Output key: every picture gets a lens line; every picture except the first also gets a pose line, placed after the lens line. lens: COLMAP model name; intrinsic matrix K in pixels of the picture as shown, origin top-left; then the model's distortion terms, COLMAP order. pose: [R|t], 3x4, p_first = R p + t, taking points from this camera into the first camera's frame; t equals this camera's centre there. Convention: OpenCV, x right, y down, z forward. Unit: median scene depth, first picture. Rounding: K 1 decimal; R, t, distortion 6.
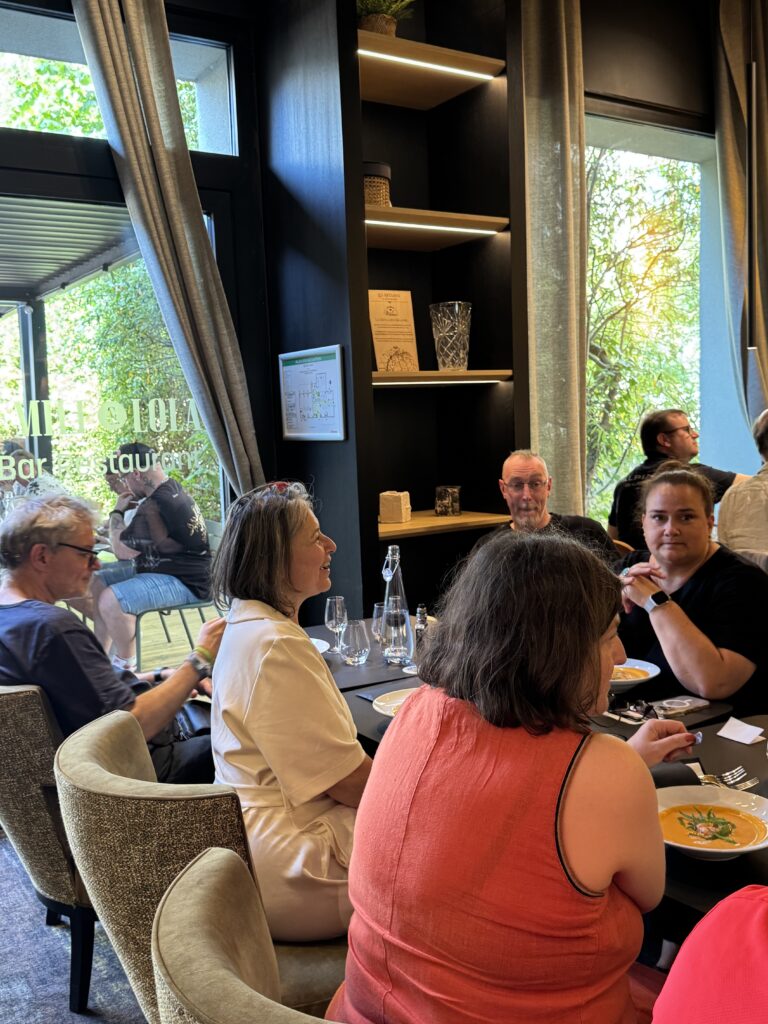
lens RADIAL K [[965.8, 0, 370.3], [0, 965.8, 511.5], [0, 0, 1]] dist [0.026371, 0.000000]
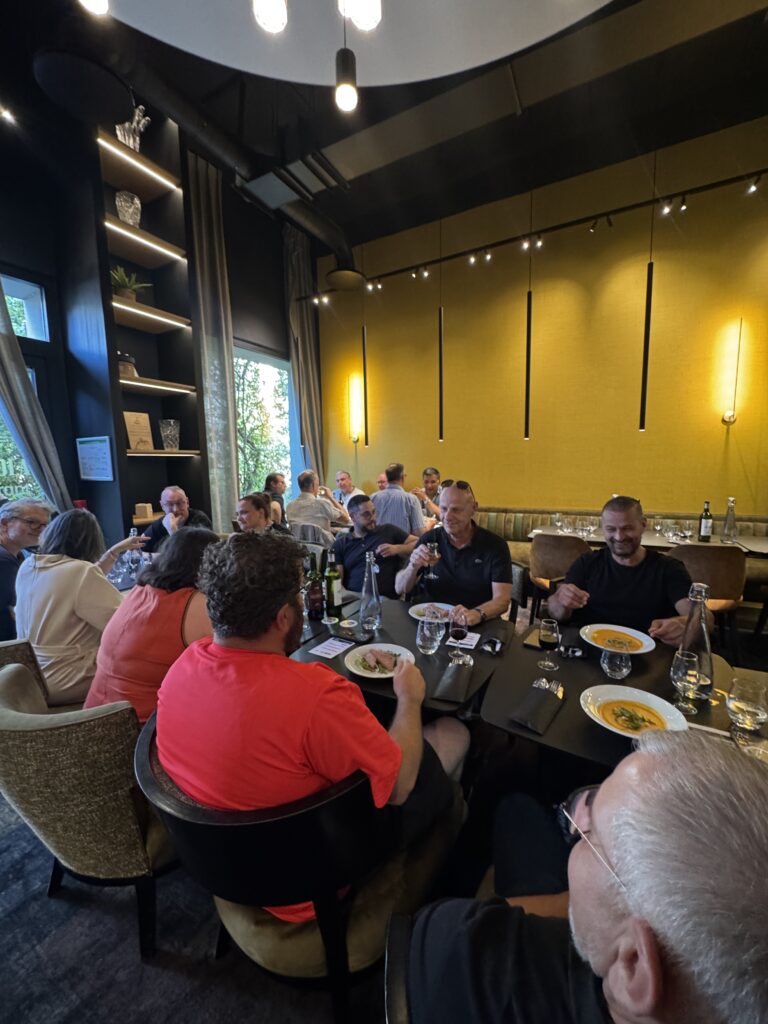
lens RADIAL K [[413.1, 0, 386.6], [0, 413.1, 509.0], [0, 0, 1]] dist [-0.003140, 0.000739]
pose [[0.875667, -0.028860, 0.482052, 0.060787], [0.029265, 0.999549, 0.006682, 0.001885], [-0.482027, 0.008256, 0.876117, -0.104661]]
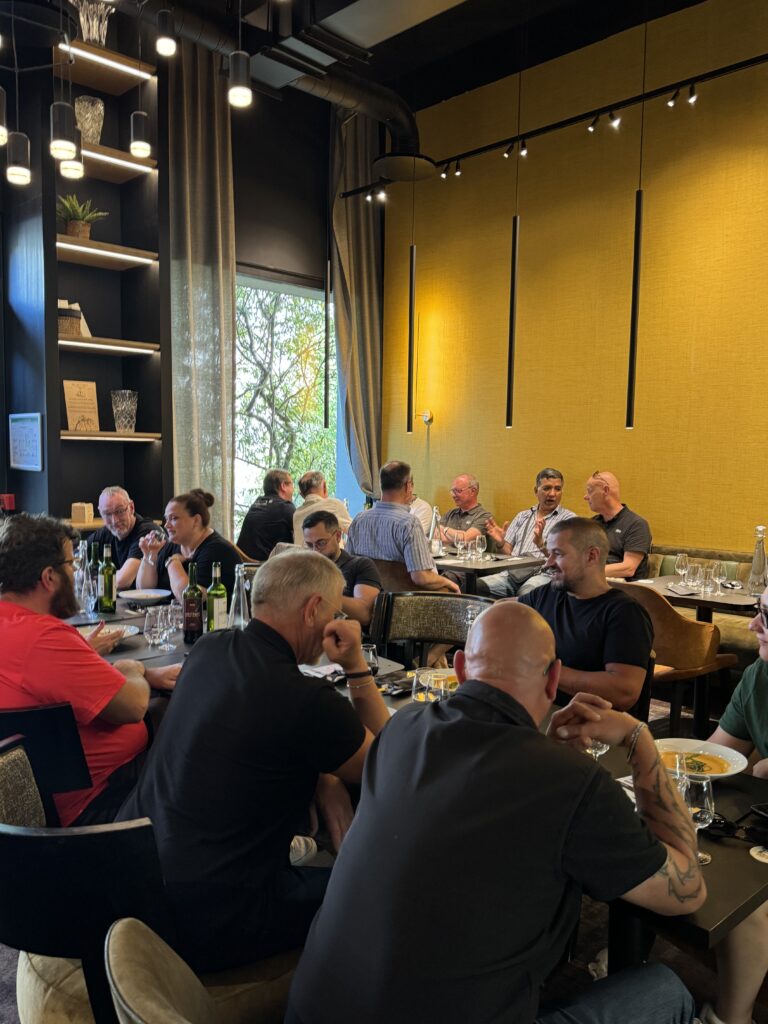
lens RADIAL K [[855.4, 0, 389.1], [0, 855.4, 509.6], [0, 0, 1]] dist [0.032233, -0.015358]
pose [[0.976233, 0.041040, 0.212801, 0.236455], [-0.033291, 0.998650, -0.039870, 0.031746], [-0.214150, 0.031837, 0.976282, -0.554152]]
